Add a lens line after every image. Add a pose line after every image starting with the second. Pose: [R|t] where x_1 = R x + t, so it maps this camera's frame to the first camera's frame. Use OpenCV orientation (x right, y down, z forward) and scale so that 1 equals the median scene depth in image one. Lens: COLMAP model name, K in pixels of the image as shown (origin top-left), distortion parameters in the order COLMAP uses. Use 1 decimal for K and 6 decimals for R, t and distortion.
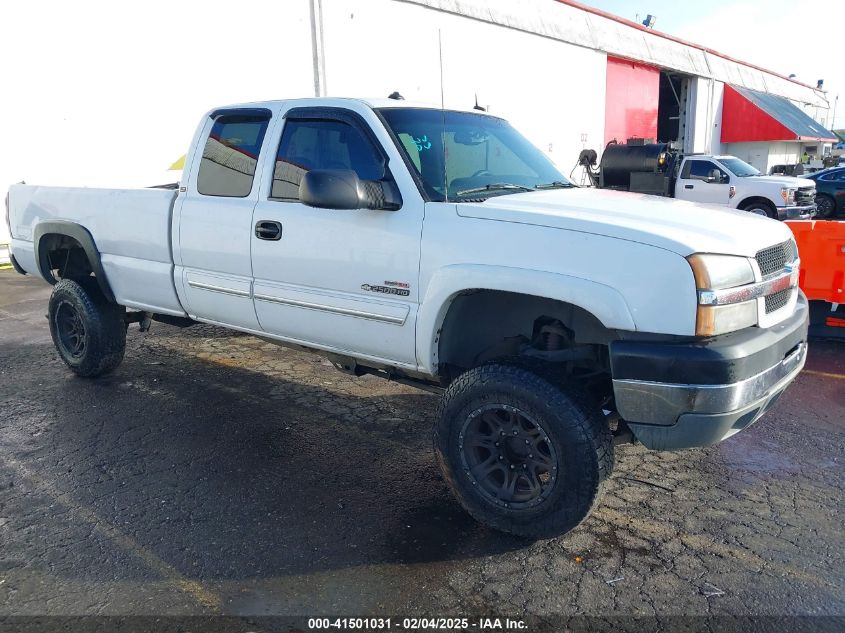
lens RADIAL K [[671.1, 0, 428.7], [0, 671.1, 305.4], [0, 0, 1]] dist [0.057369, -0.083006]
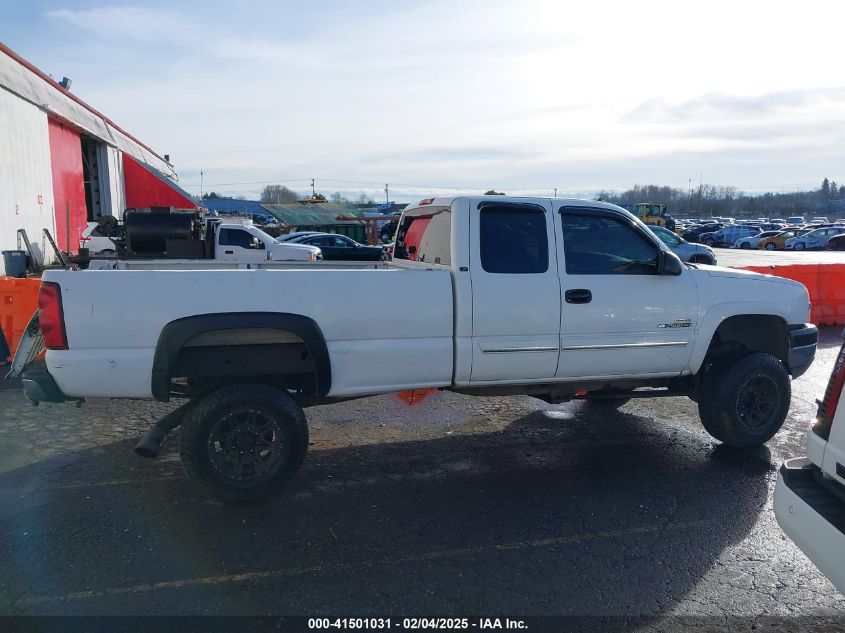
lens RADIAL K [[671.1, 0, 428.7], [0, 671.1, 305.4], [0, 0, 1]] dist [0.057369, -0.083006]
pose [[0.573949, -0.085322, 0.814434, -0.332867], [0.157443, 0.987500, -0.007501, -0.029274], [-0.803613, 0.132532, 0.580208, 0.105676]]
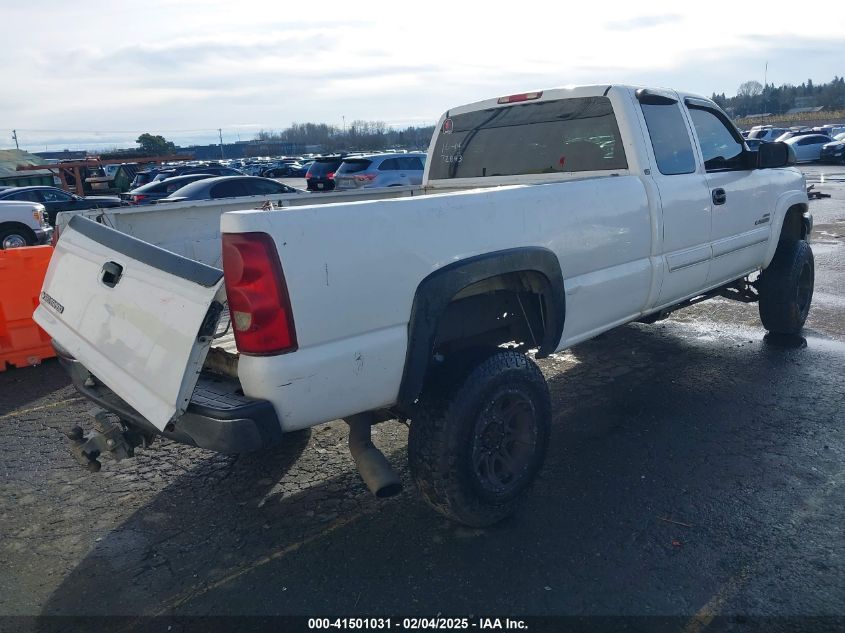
lens RADIAL K [[671.1, 0, 428.7], [0, 671.1, 305.4], [0, 0, 1]] dist [0.057369, -0.083006]
pose [[0.128495, -0.212336, 0.968712, -0.336380], [0.259227, 0.950039, 0.173858, -0.060592], [-0.957230, 0.228777, 0.177119, 0.298019]]
